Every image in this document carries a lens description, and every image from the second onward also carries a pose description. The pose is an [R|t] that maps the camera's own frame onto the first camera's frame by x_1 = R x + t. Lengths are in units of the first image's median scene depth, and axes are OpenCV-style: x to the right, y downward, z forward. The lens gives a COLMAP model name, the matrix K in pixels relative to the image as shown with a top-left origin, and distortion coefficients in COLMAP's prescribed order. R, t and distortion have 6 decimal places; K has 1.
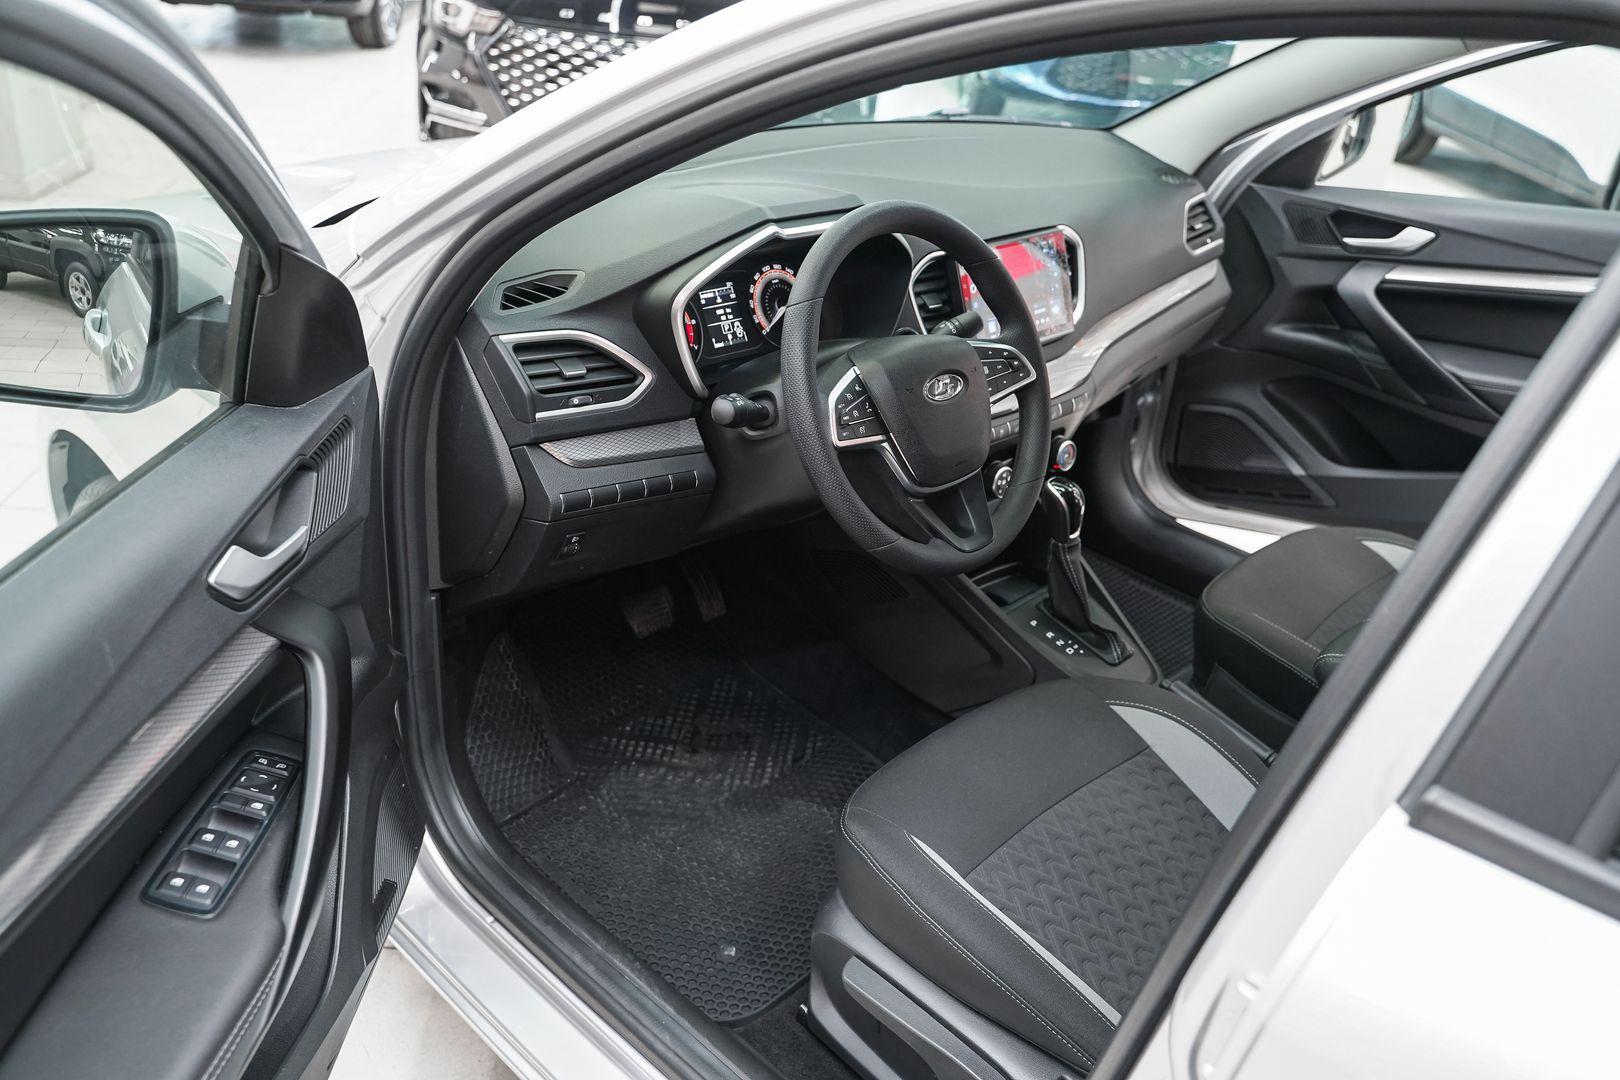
lens RADIAL K [[1333.8, 0, 852.3], [0, 1333.8, 571.8], [0, 0, 1]] dist [-0.102929, 0.082846]
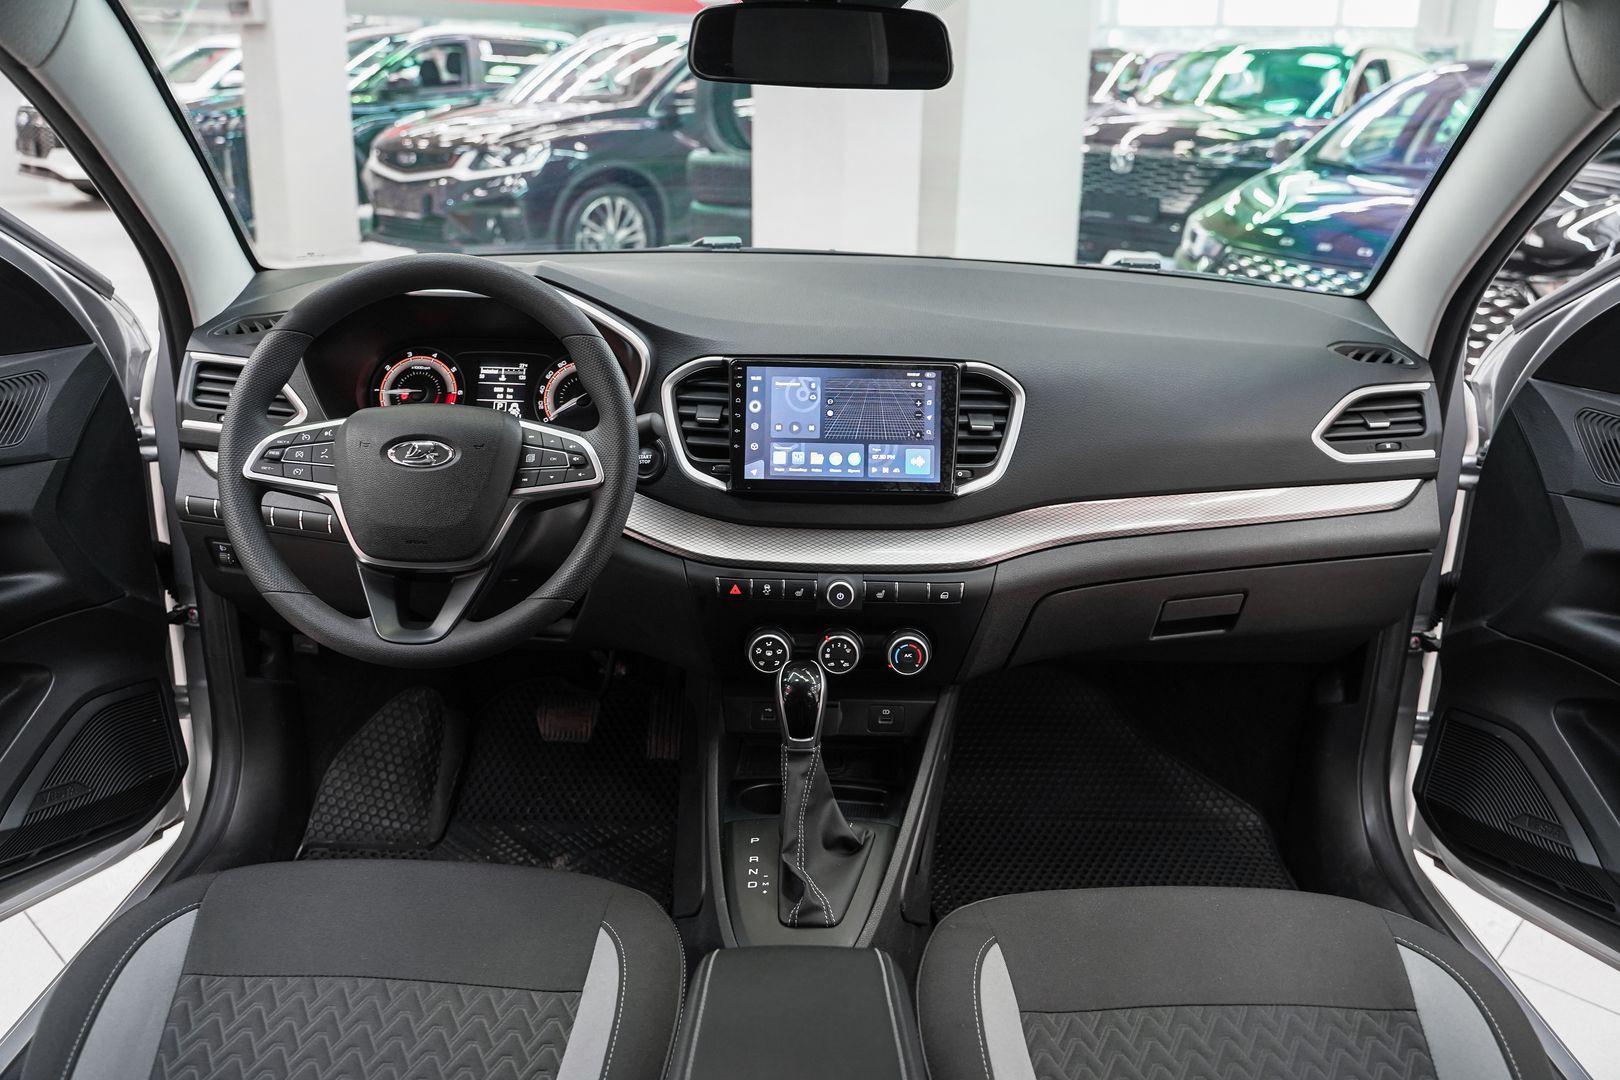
lens RADIAL K [[1333.8, 0, 816.0], [0, 1333.8, 541.2], [0, 0, 1]] dist [-0.102929, 0.082846]
pose [[0.684149, 0.160660, -0.711427, 0.687892], [-0.315882, 0.944474, -0.090481, -0.067535], [0.657388, 0.286629, 0.696910, 0.448437]]
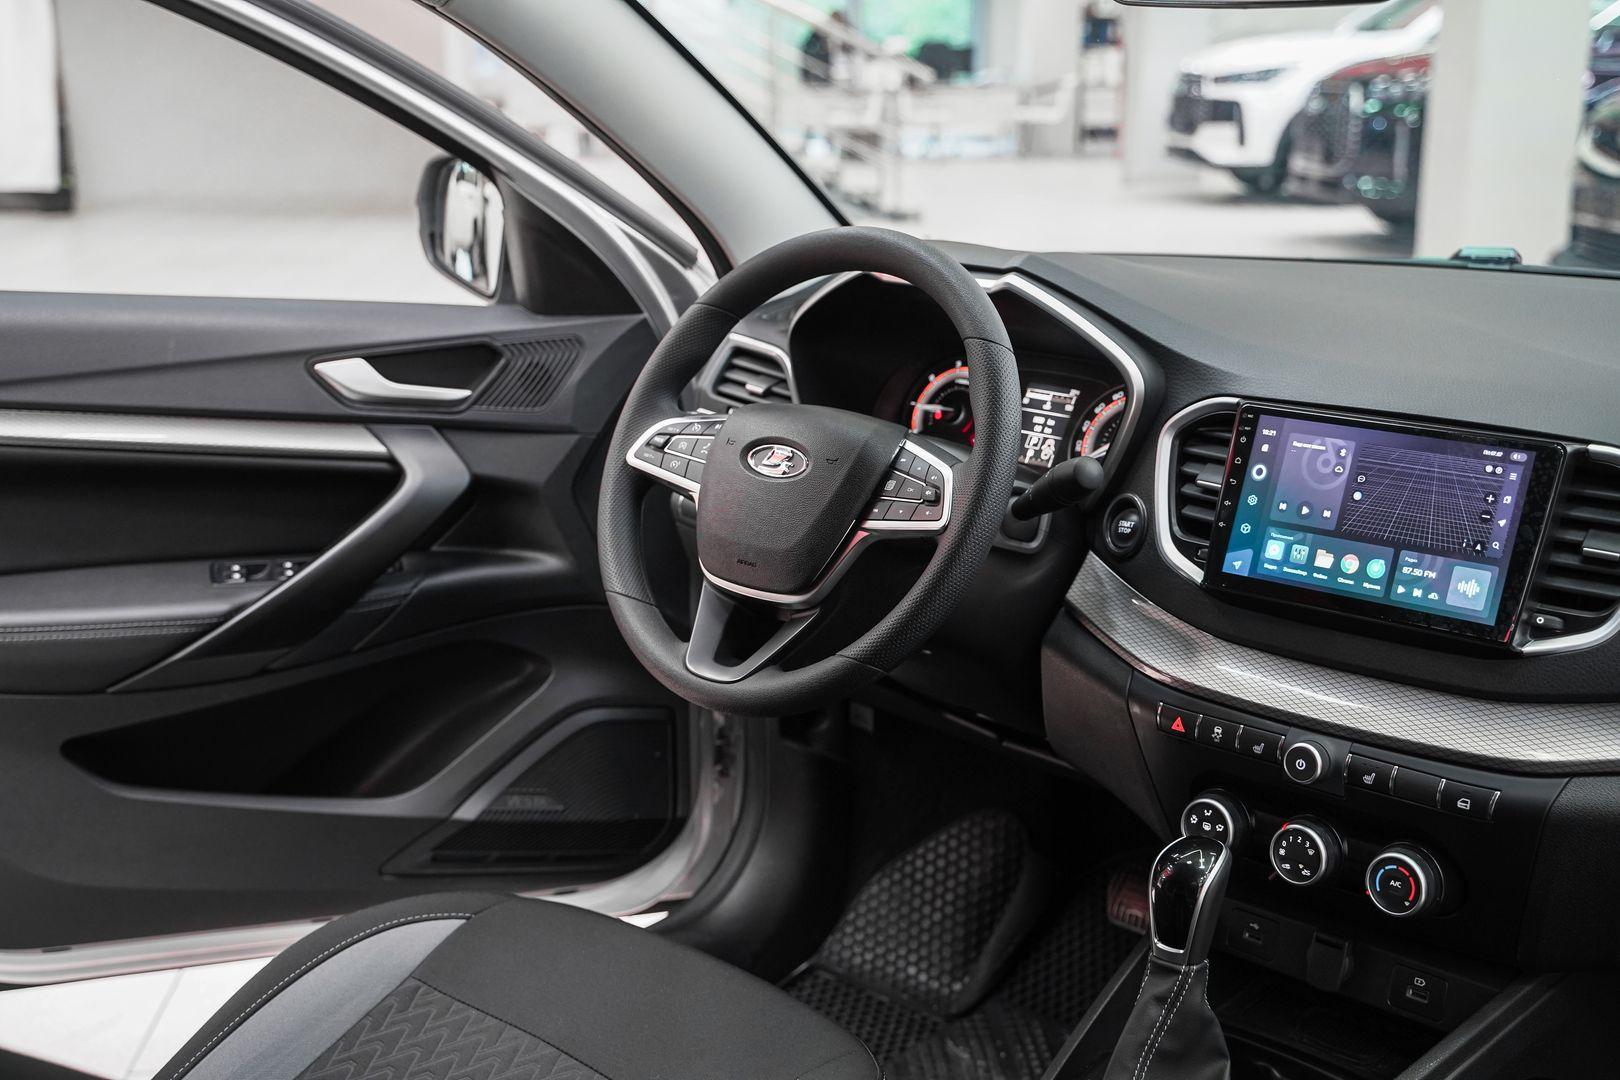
lens RADIAL K [[1993.7, 0, 797.2], [0, 1993.7, 542.0], [0, 0, 1]] dist [0.057303, 0.000000]
pose [[-0.009328, 0.151131, -0.988470, 0.908678], [-0.482767, 0.864997, 0.136809, -0.199522], [0.875699, 0.478477, 0.064892, 0.747186]]
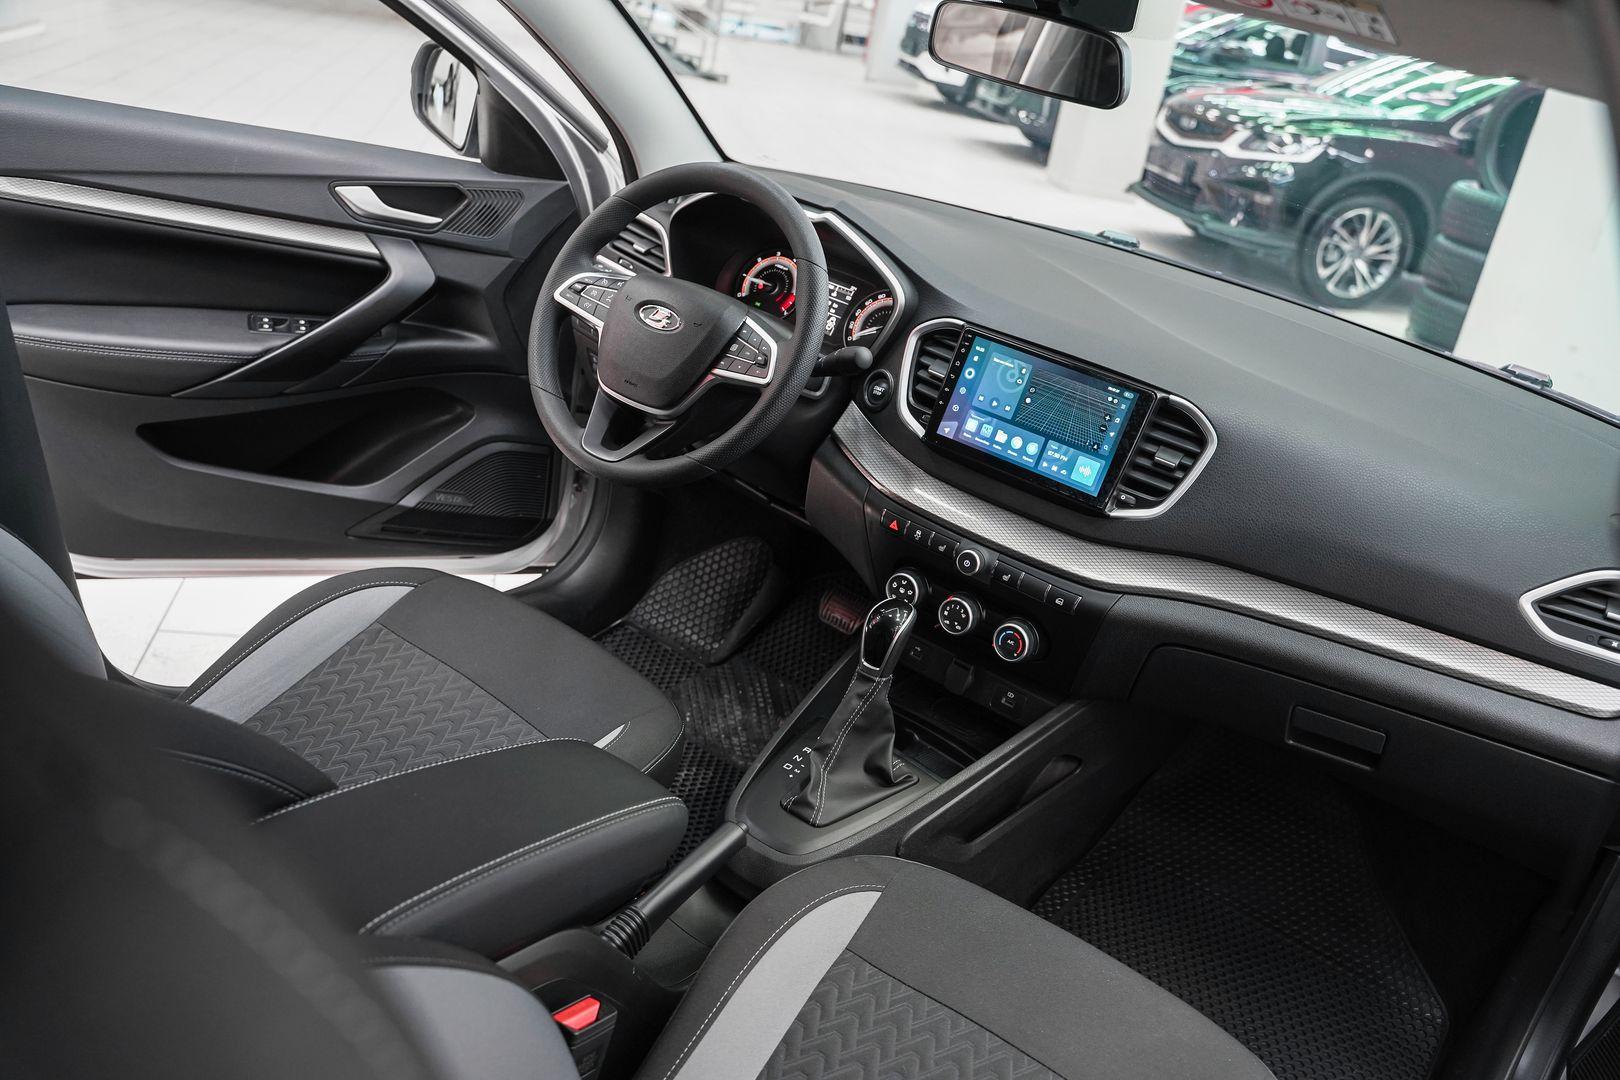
lens RADIAL K [[1333.8, 0, 808.2], [0, 1333.8, 541.7], [0, 0, 1]] dist [-0.102929, 0.082846]
pose [[0.115668, 0.336320, -0.934617, 0.910002], [-0.617713, 0.761207, 0.197471, -0.225877], [0.777851, 0.554484, 0.295797, 0.680270]]
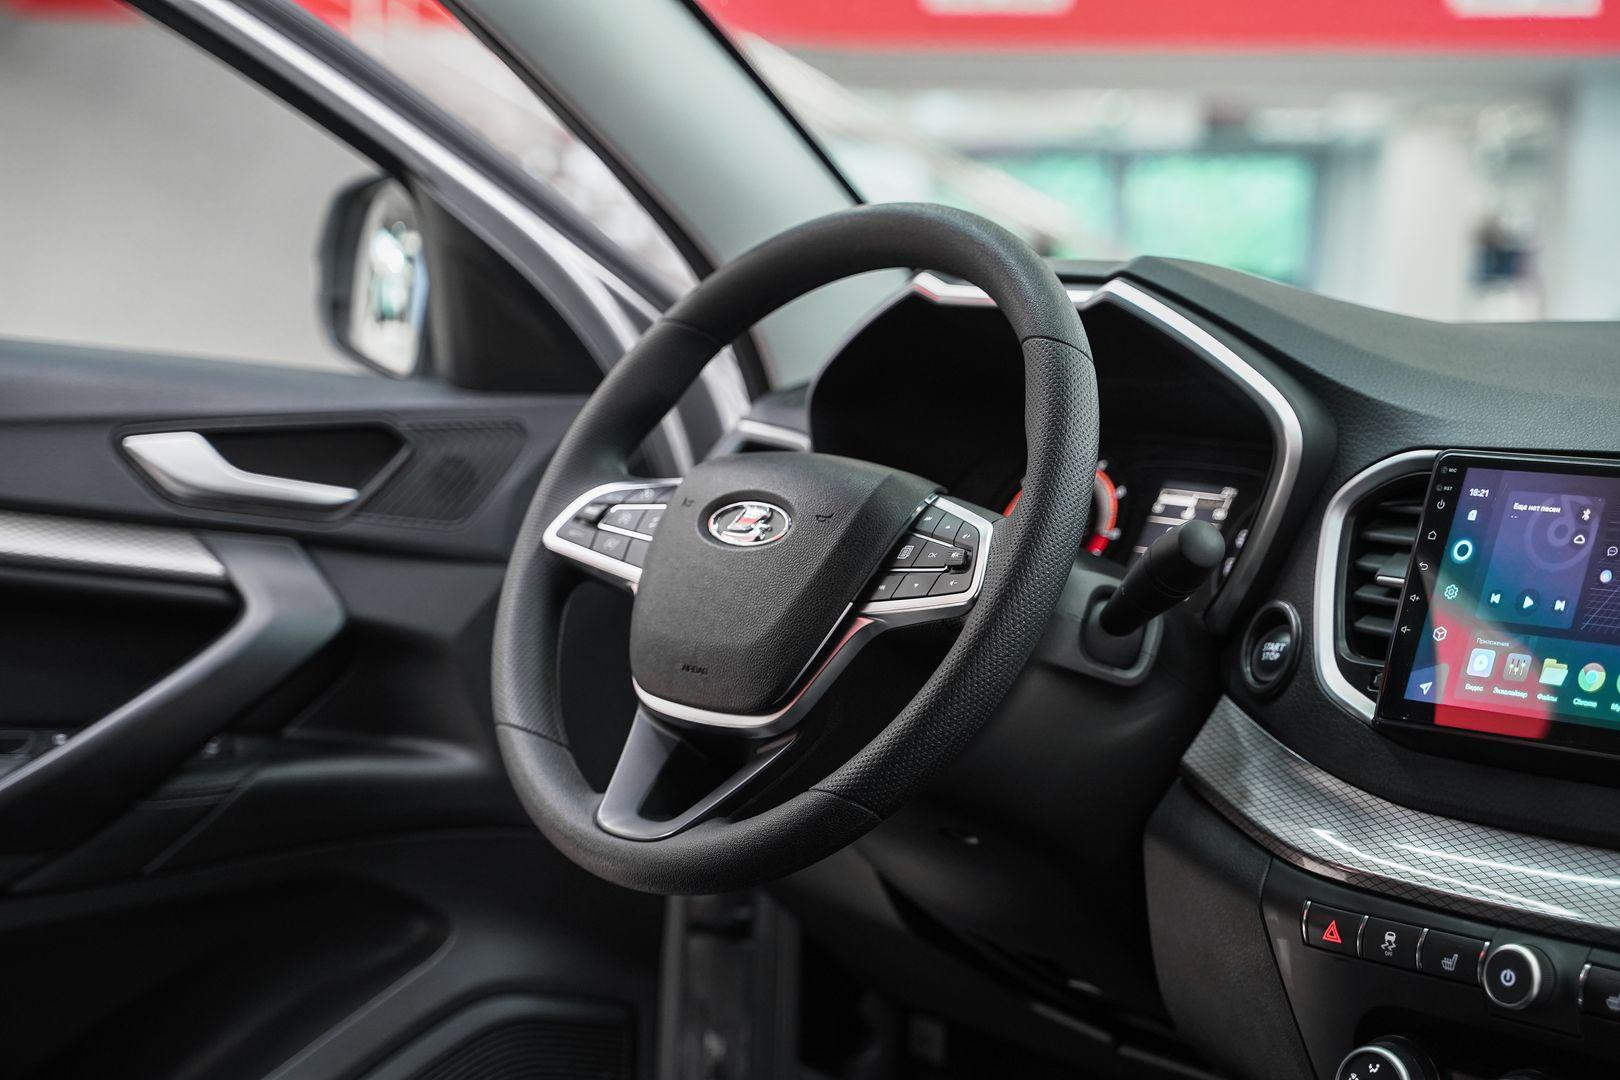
lens RADIAL K [[3095.8, 0, 809.6], [0, 3095.8, 532.9], [0, 0, 1]] dist [0.334572, 0.000000]
pose [[-0.084104, -0.023015, -0.996191, 0.955163], [-0.516390, 0.856022, 0.023820, -0.136256], [0.852213, 0.516427, -0.083880, 0.871515]]
